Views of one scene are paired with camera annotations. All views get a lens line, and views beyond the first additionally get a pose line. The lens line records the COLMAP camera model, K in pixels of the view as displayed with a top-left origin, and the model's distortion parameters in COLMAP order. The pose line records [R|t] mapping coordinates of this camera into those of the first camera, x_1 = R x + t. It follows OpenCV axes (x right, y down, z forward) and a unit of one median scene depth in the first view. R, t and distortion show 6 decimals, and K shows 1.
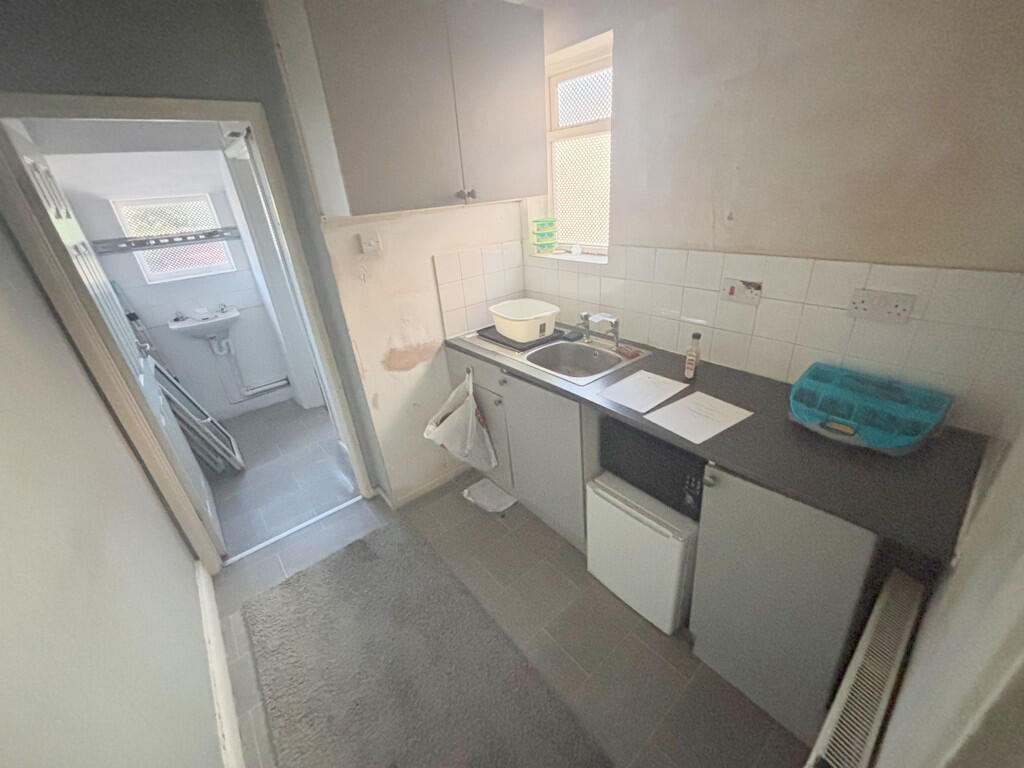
lens RADIAL K [[413.0, 0, 512.0], [0, 413.0, 384.0], [0, 0, 1]] dist [0.002469, -0.000030]
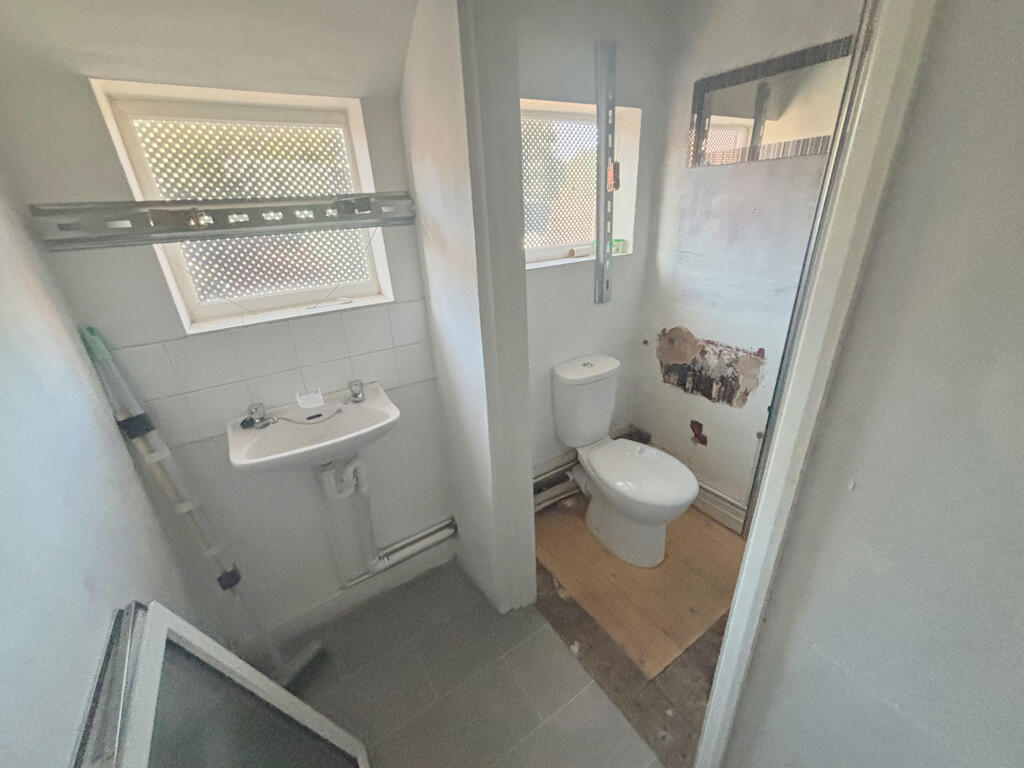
lens RADIAL K [[413.0, 0, 512.0], [0, 413.0, 384.0], [0, 0, 1]] dist [0.002469, -0.000030]
pose [[0.993467, 0.069545, -0.090485, -0.817709], [-0.071737, 0.997198, -0.021193, -0.307962], [0.088757, 0.027546, 0.995672, 0.972409]]
